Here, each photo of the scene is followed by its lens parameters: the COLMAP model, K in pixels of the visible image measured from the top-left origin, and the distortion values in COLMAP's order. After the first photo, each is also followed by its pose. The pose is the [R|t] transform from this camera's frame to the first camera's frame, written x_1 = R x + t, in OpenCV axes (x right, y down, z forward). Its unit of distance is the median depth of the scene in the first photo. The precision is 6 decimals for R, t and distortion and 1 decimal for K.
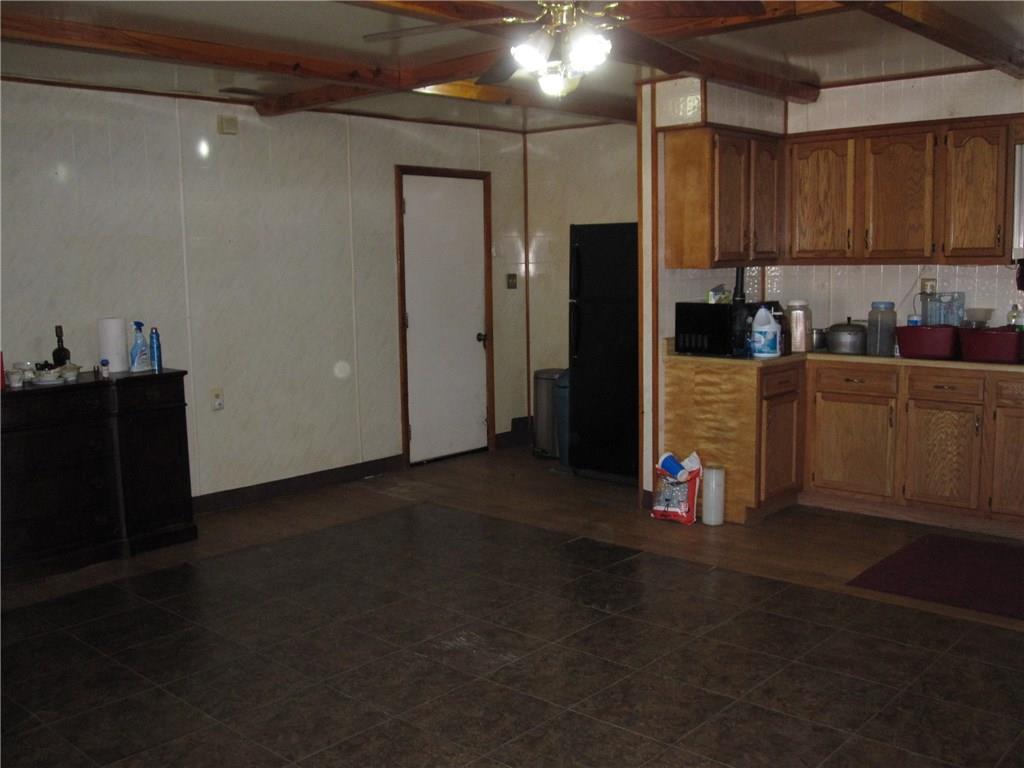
lens RADIAL K [[1000.3, 0, 516.6], [0, 1000.3, 388.9], [0, 0, 1]] dist [-0.070014, 0.020699]
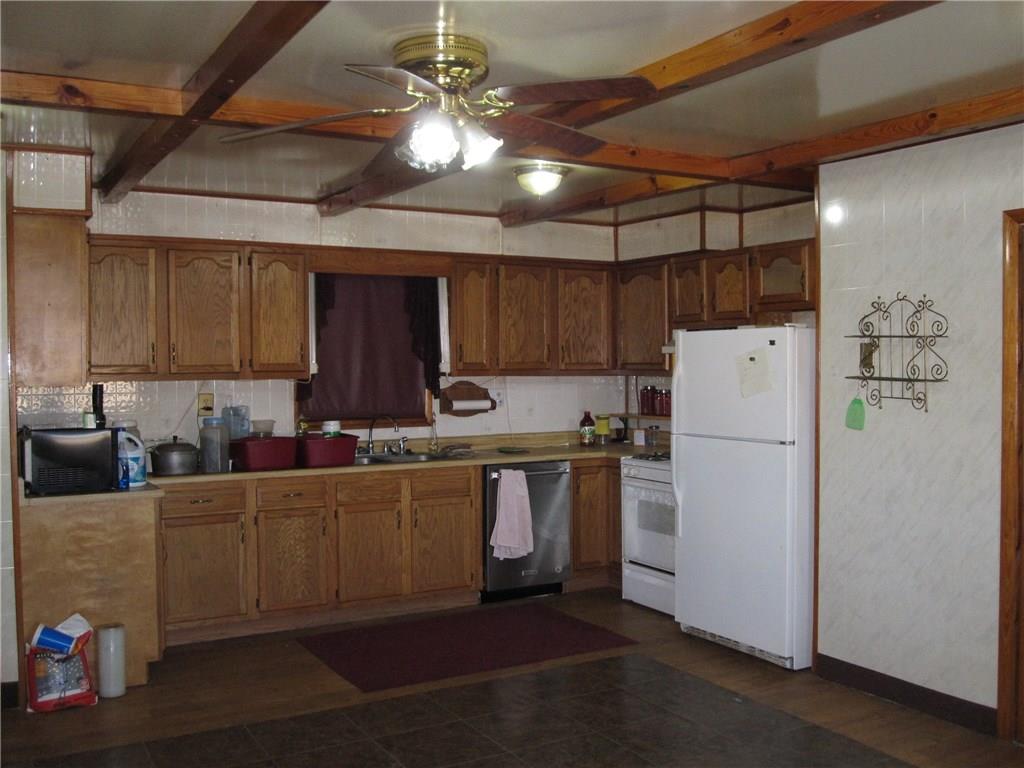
lens RADIAL K [[1000.3, 0, 516.6], [0, 1000.3, 388.9], [0, 0, 1]] dist [-0.070014, 0.020699]
pose [[0.305702, -0.009163, 0.952083, -0.495700], [0.126241, 0.991515, -0.030991, -0.050090], [-0.943721, 0.129666, 0.304265, 0.434939]]
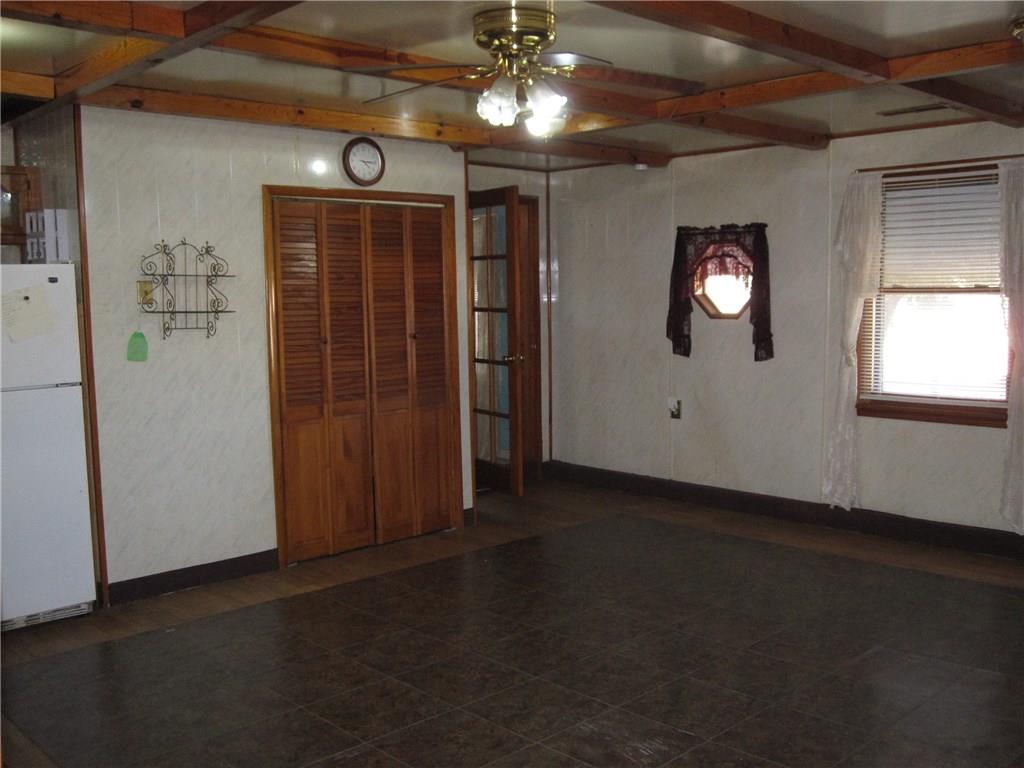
lens RADIAL K [[1016.6, 0, 529.0], [0, 1016.6, 384.1], [0, 0, 1]] dist [-0.071555, 0.006926]
pose [[-0.997622, 0.027812, 0.063063, -0.015092], [0.041522, 0.972815, 0.227830, -0.183057], [-0.055012, 0.229906, -0.971657, 1.321589]]
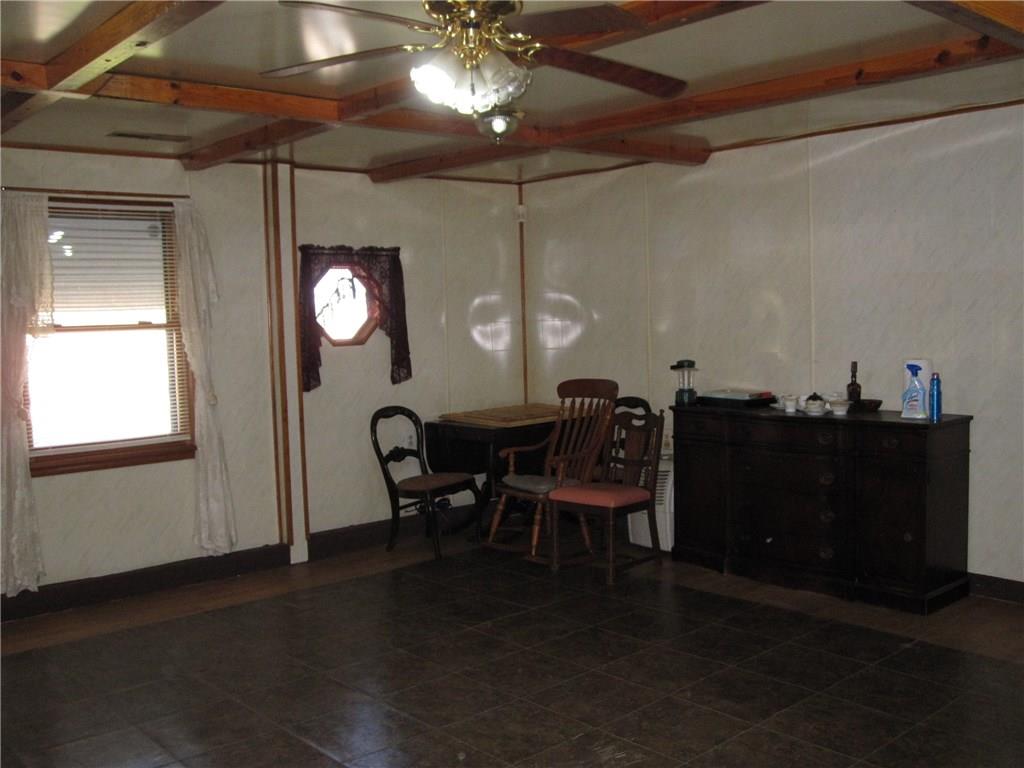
lens RADIAL K [[1000.3, 0, 516.6], [0, 1000.3, 388.9], [0, 0, 1]] dist [-0.070014, 0.020699]
pose [[-0.109086, 0.100730, -0.988915, 0.576438], [-0.105706, 0.988036, 0.112300, -0.110018], [0.988396, 0.116784, -0.097133, 0.723401]]
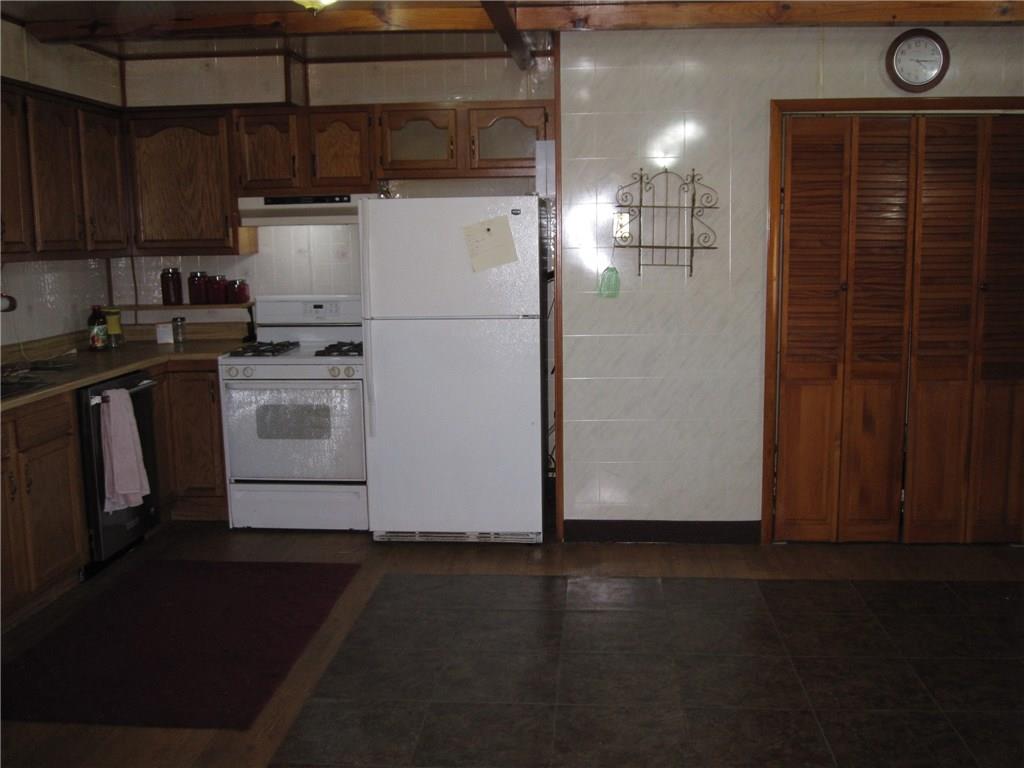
lens RADIAL K [[1000.3, 0, 516.6], [0, 1000.3, 388.9], [0, 0, 1]] dist [-0.070014, 0.020699]
pose [[-0.608511, -0.097385, 0.787547, -0.252261], [0.129752, 0.966874, 0.219814, -0.133069], [-0.782866, 0.235945, -0.575718, 1.020981]]
